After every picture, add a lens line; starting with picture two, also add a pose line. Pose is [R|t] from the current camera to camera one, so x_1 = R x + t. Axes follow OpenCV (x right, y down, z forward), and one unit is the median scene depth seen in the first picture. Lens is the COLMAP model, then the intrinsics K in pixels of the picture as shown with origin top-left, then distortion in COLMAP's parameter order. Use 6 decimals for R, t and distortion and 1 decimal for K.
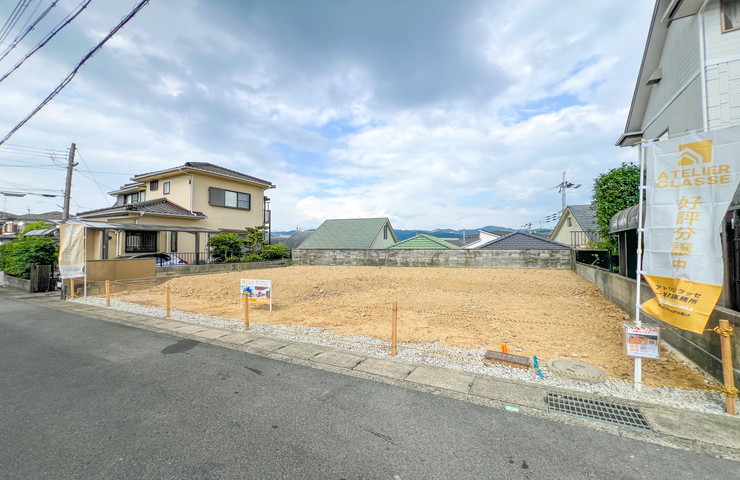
lens RADIAL K [[299.5, 0, 366.2], [0, 299.5, 239.9], [0, 0, 1]] dist [-0.006807, 0.002393]
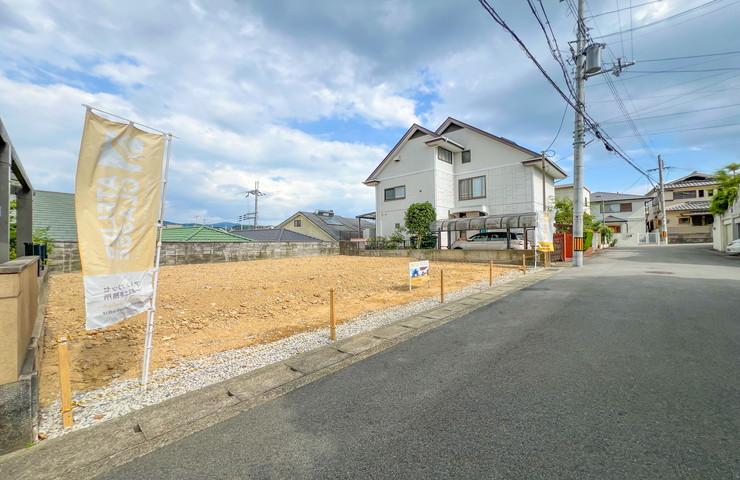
lens RADIAL K [[299.5, 0, 368.4], [0, 299.5, 239.7], [0, 0, 1]] dist [-0.006807, 0.002393]
pose [[0.253807, 0.012473, 0.967174, -0.673800], [-0.012731, 0.999873, -0.009553, 0.028399], [-0.967171, -0.009888, 0.253934, 0.401963]]
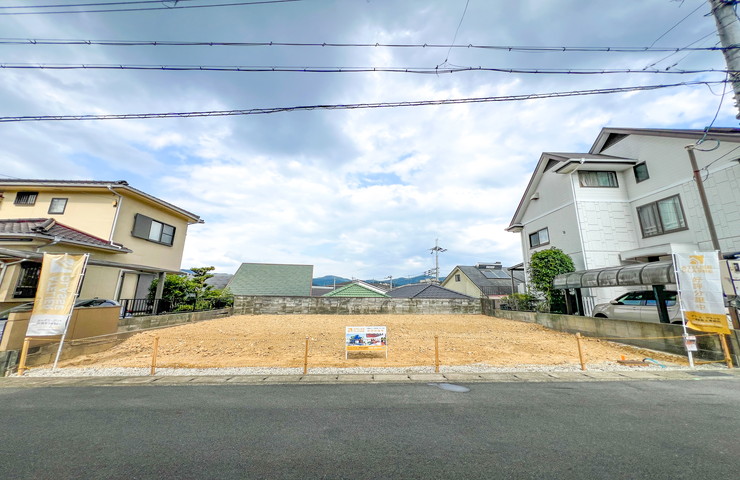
lens RADIAL K [[299.5, 0, 370.2], [0, 299.5, 225.9], [0, 0, 1]] dist [-0.006807, 0.002393]
pose [[0.868090, 0.127345, 0.479795, -0.395898], [-0.027792, 0.977487, -0.209155, 0.003771], [-0.495629, 0.168231, 0.852086, 0.023275]]
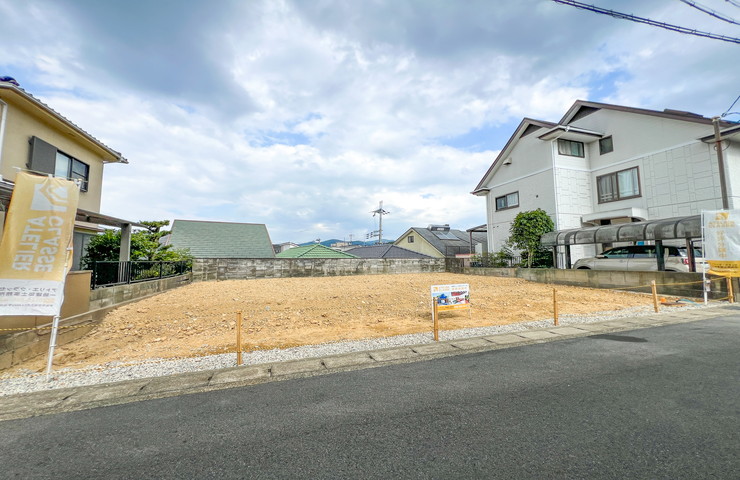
lens RADIAL K [[299.5, 0, 367.1], [0, 299.5, 233.3], [0, 0, 1]] dist [-0.006807, 0.002393]
pose [[0.684585, 0.063346, 0.726176, -0.546281], [-0.013568, 0.997152, -0.074193, 0.020924], [-0.728807, 0.040939, 0.683494, 0.246358]]
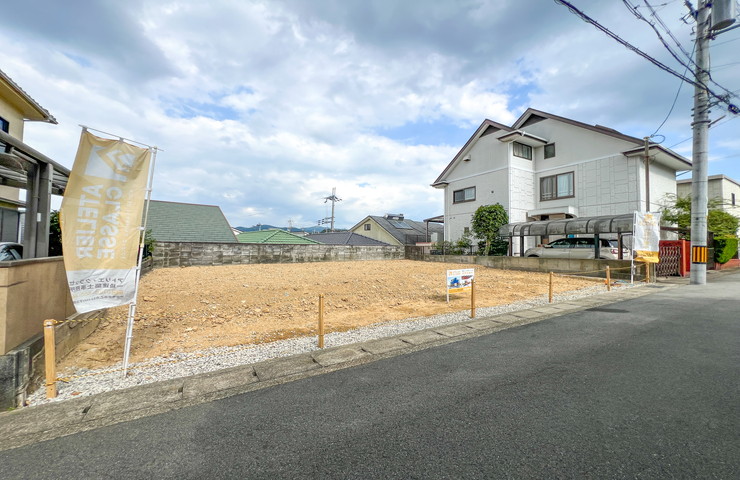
lens RADIAL K [[299.5, 0, 367.5], [0, 299.5, 238.7], [0, 0, 1]] dist [-0.006807, 0.002393]
pose [[0.509216, 0.032468, 0.860026, -0.628870], [-0.030620, 0.999339, -0.019597, 0.025890], [-0.860094, -0.016355, 0.509874, 0.337944]]
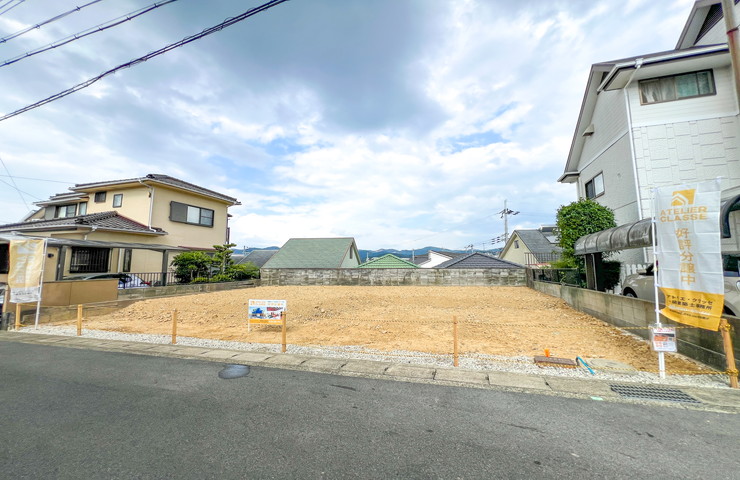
lens RADIAL K [[299.5, 0, 367.3], [0, 299.5, 234.9], [0, 0, 1]] dist [-0.006807, 0.002393]
pose [[0.982677, 0.019584, 0.184290, -0.104456], [-0.004519, 0.996637, -0.081816, -0.000008], [-0.185273, 0.079566, 0.979461, -0.012386]]
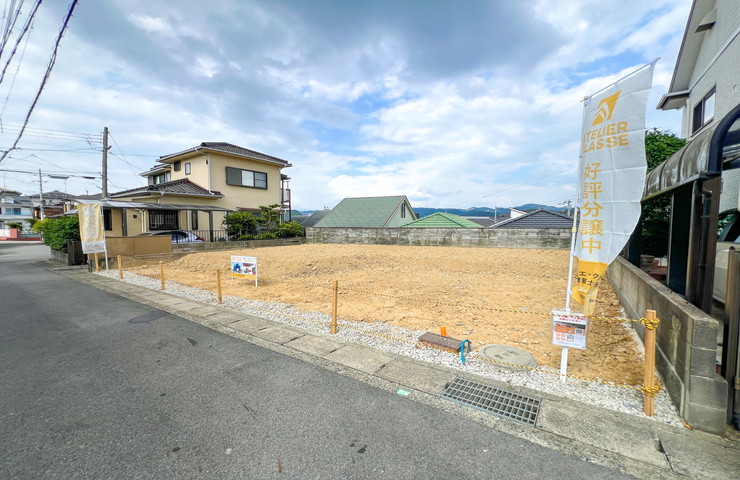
lens RADIAL K [[299.5, 0, 365.4], [0, 299.5, 244.9], [0, 0, 1]] dist [-0.006807, 0.002393]
pose [[0.994160, 0.009888, -0.107465, 0.071648], [-0.000460, 0.996173, 0.087398, 0.001111], [0.107918, -0.086839, 0.990360, 0.011284]]
